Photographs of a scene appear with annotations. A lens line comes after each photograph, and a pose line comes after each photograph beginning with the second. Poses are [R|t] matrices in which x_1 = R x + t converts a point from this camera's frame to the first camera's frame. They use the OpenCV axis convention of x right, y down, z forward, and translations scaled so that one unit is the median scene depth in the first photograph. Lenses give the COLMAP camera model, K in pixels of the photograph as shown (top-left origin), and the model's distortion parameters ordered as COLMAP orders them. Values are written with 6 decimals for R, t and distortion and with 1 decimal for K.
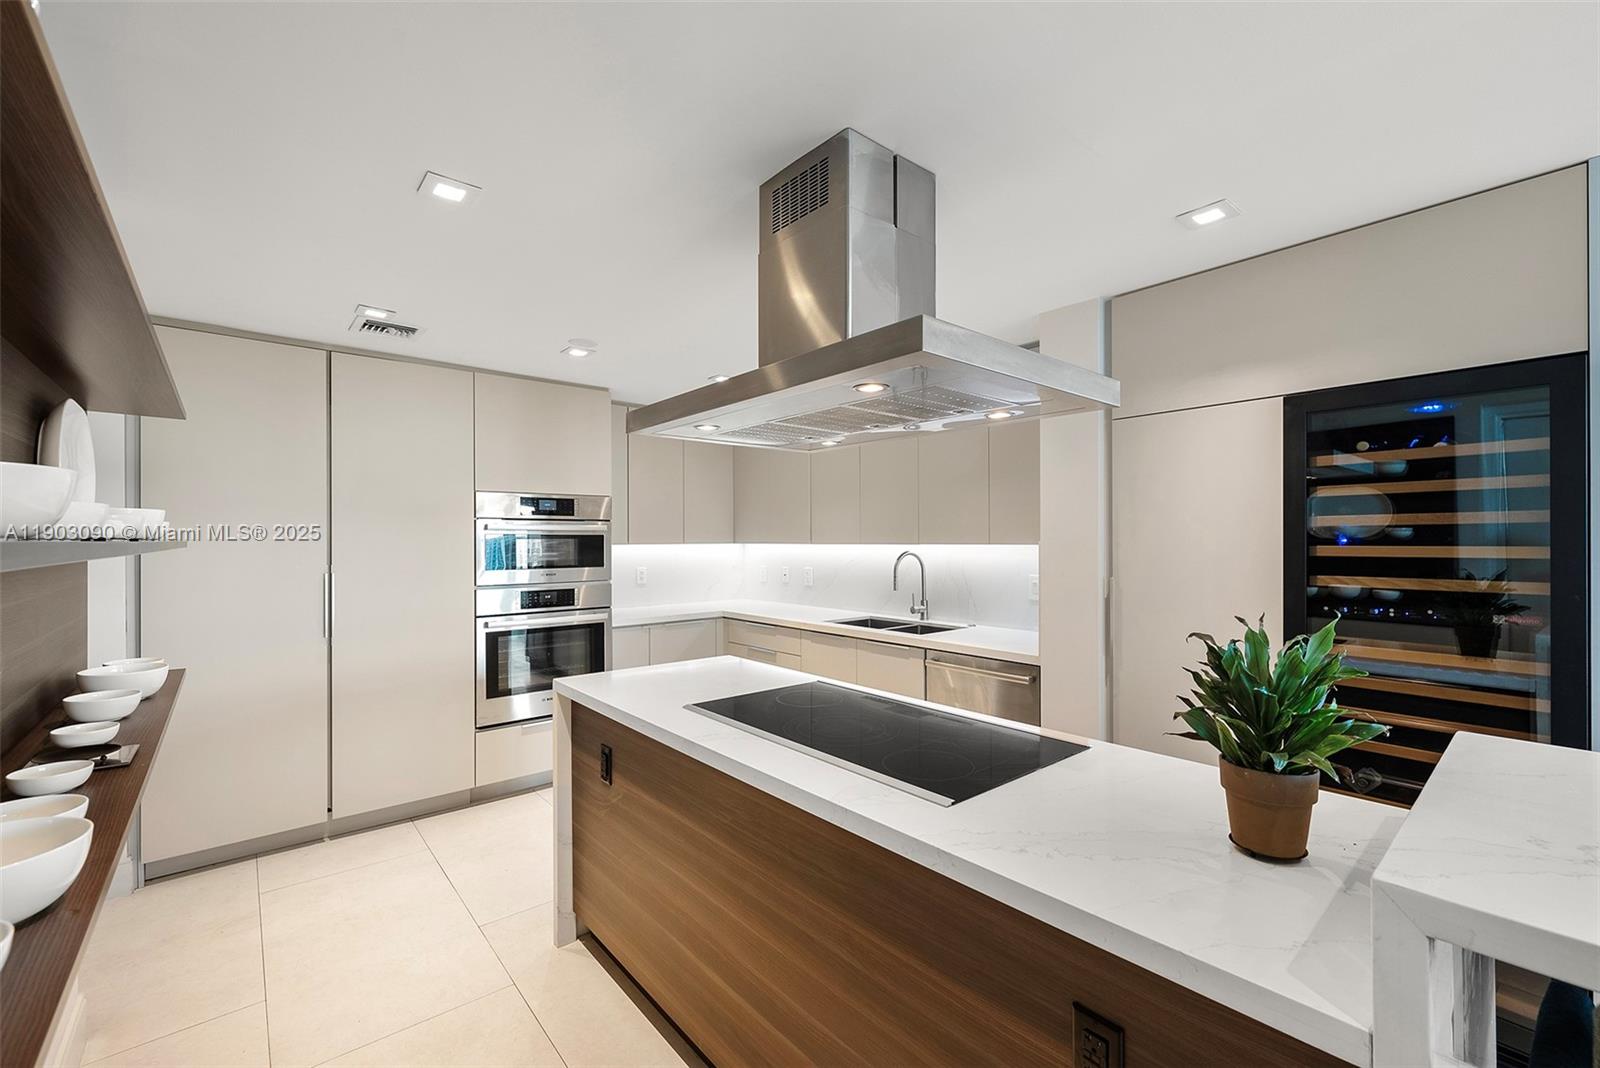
lens RADIAL K [[662.5, 0, 800.4], [0, 662.5, 539.7], [0, 0, 1]] dist [0.002708, -0.000725]
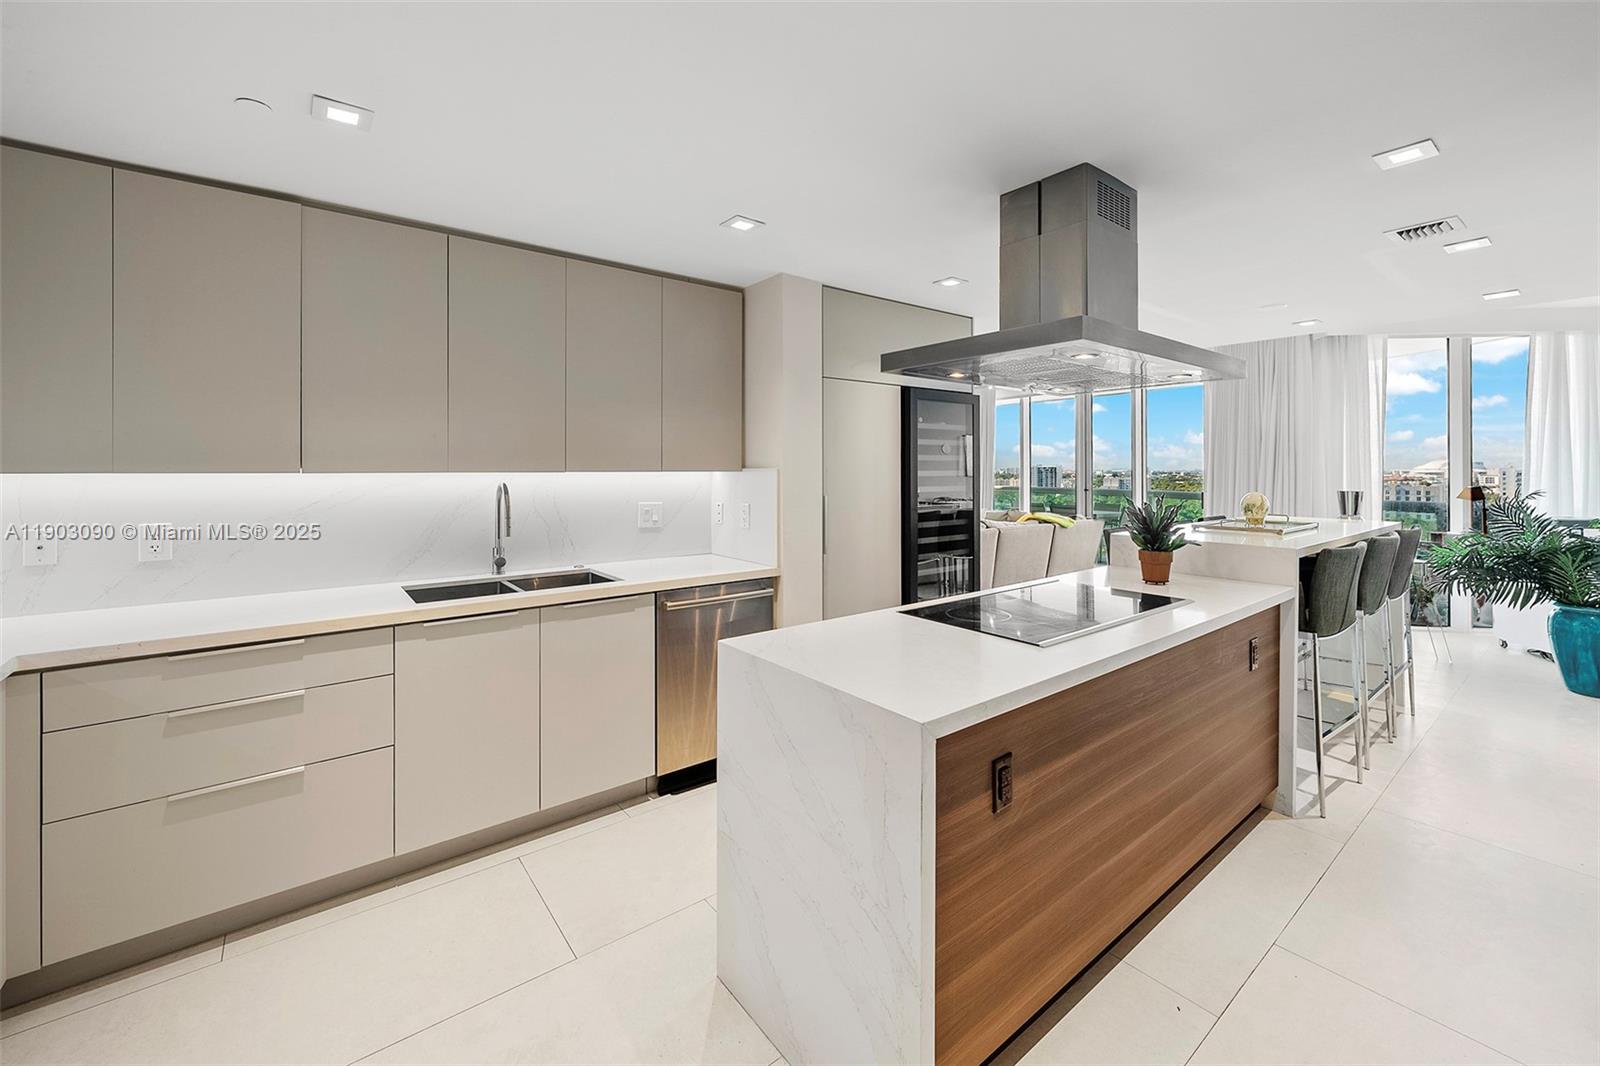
lens RADIAL K [[649.5, 0, 810.9], [0, 649.5, 469.6], [0, 0, 1]] dist [0.000688, -0.000006]
pose [[0.035315, -0.000834, 0.999376, -0.736829], [-0.002309, 0.999997, 0.000917, 0.005557], [-0.999374, -0.002340, 0.035313, 0.880273]]
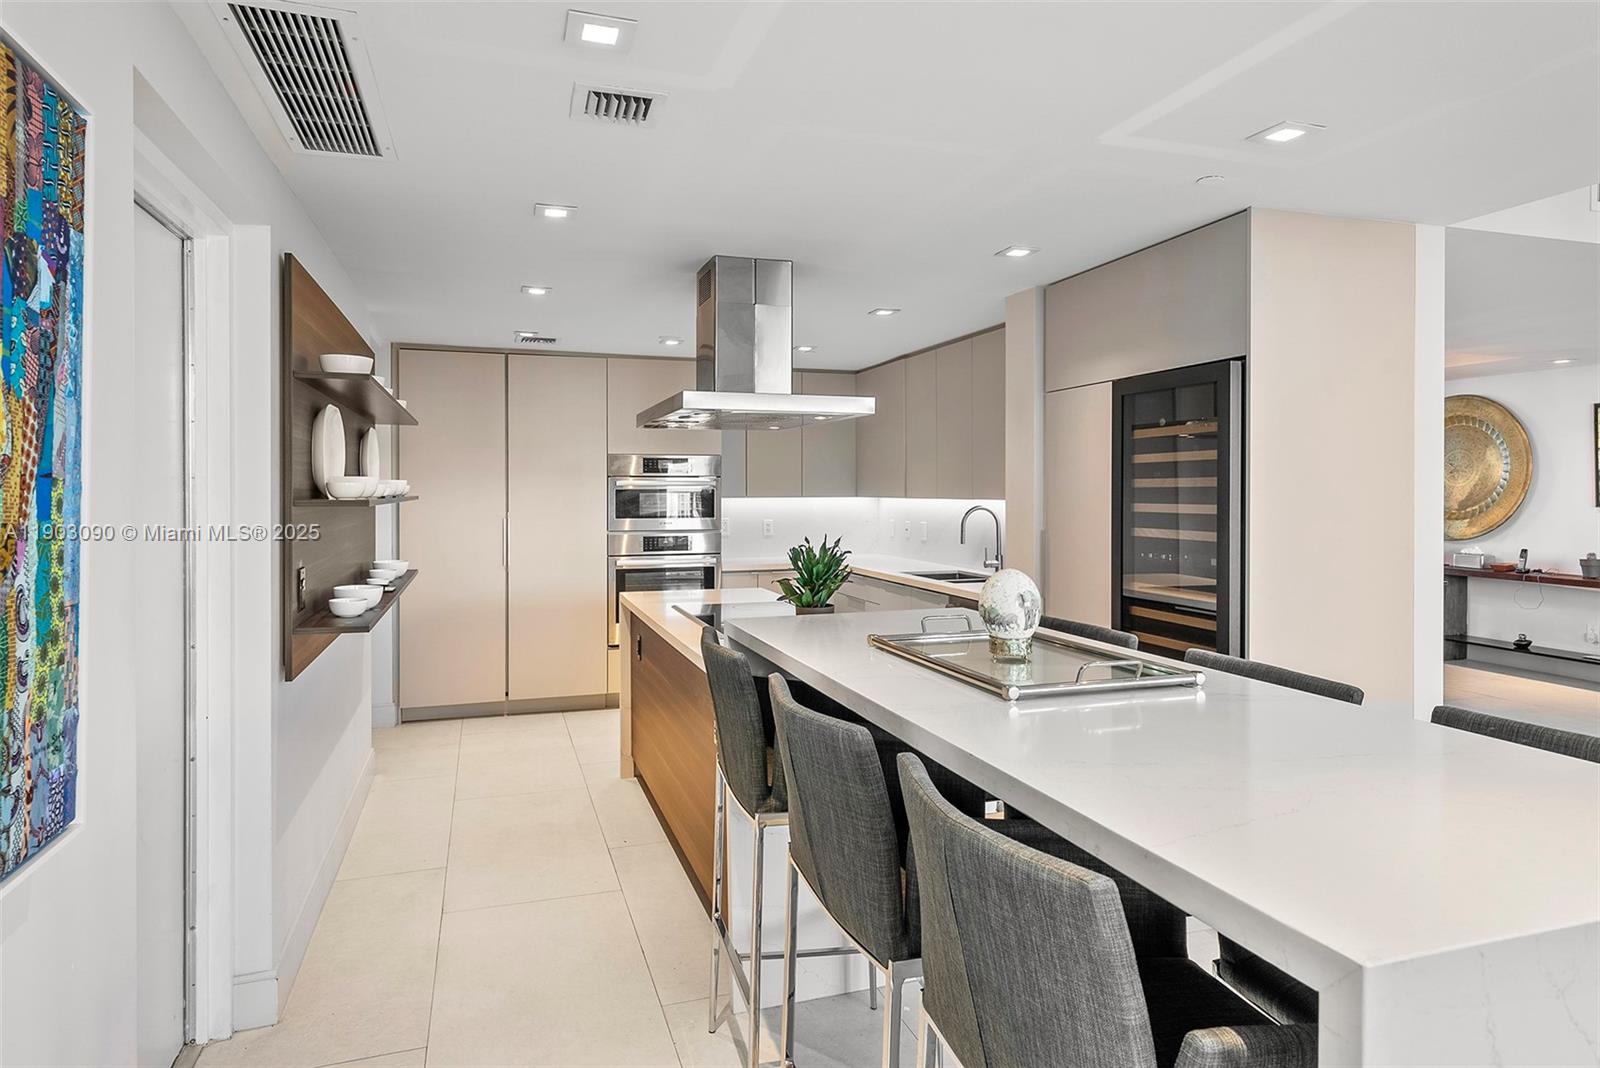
lens RADIAL K [[932.1, 0, 794.9], [0, 932.1, 490.9], [0, 0, 1]] dist [0.001906, 0.000502]
pose [[0.925869, 0.001443, -0.377843, 0.616887], [-0.000462, 0.999996, 0.002688, -0.013336], [0.377845, -0.002314, 0.925866, -0.601142]]
